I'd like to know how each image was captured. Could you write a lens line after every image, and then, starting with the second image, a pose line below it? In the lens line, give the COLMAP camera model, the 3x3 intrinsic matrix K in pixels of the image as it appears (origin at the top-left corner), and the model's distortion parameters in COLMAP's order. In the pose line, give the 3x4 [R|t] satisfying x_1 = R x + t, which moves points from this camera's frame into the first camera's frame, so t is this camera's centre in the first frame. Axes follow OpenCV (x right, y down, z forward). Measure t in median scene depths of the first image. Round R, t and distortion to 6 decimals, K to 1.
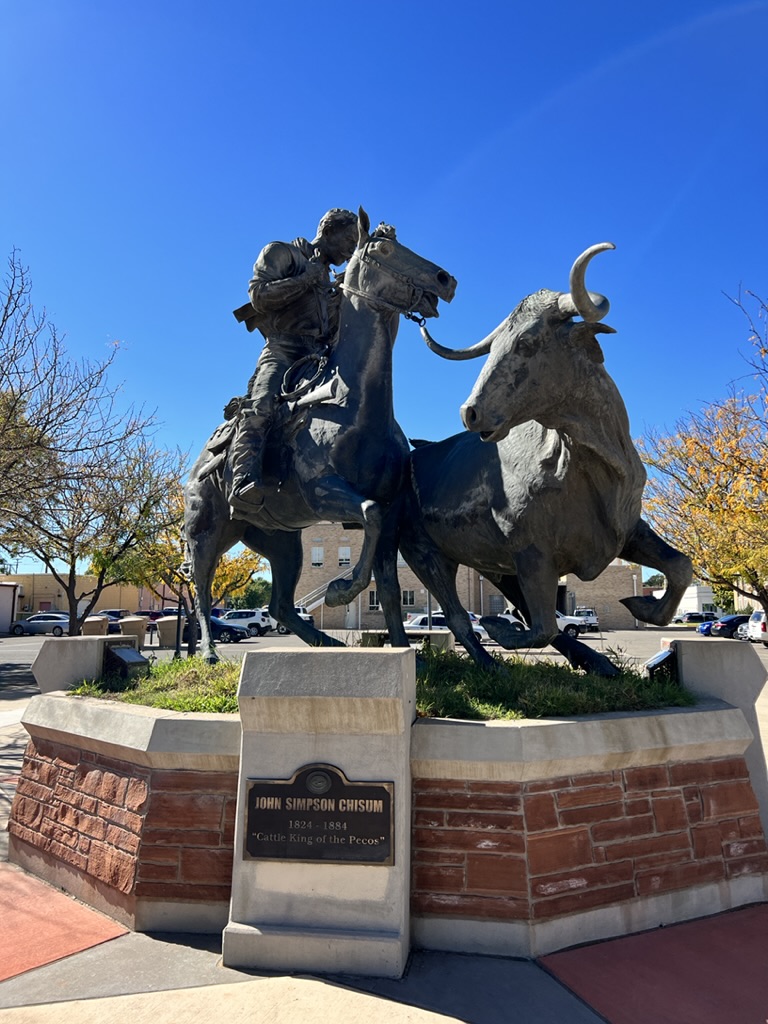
lens RADIAL K [[775.9, 0, 382.3], [0, 775.9, 504.3], [0, 0, 1]] dist [0.026097, -0.010954]
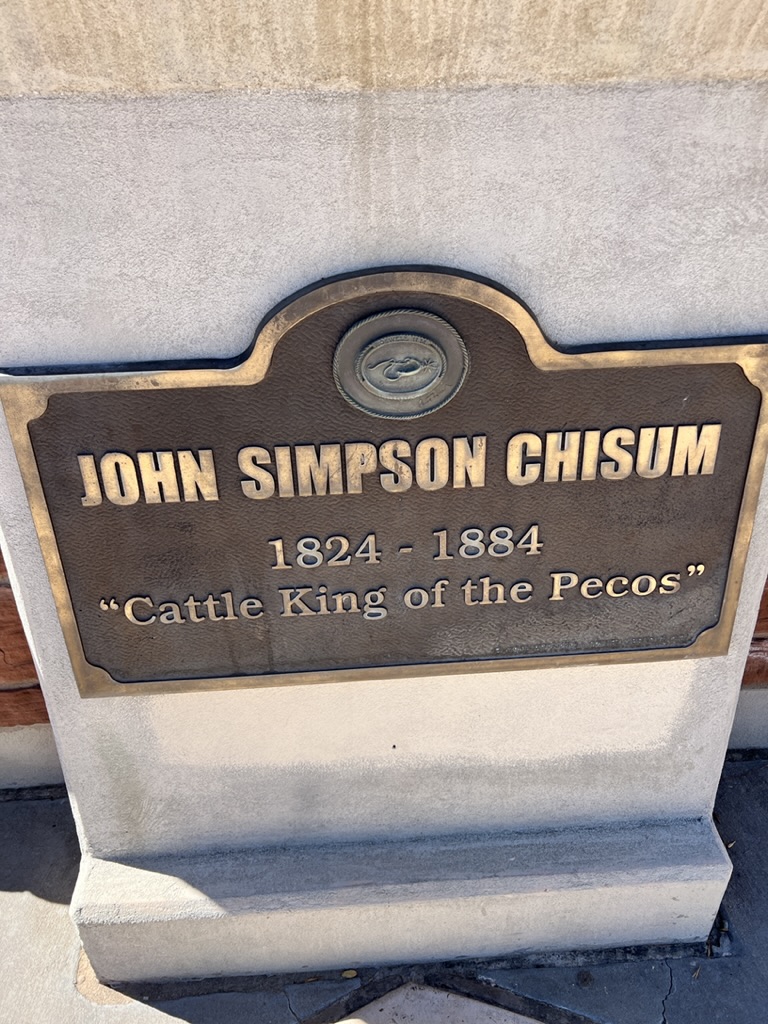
lens RADIAL K [[775.9, 0, 384.4], [0, 775.9, 511.0], [0, 0, 1]] dist [0.026097, -0.010954]
pose [[0.974216, -0.133068, 0.182197, -0.125438], [-0.021384, 0.749457, 0.661708, 0.258019], [-0.224601, -0.648543, 0.727287, 0.840835]]
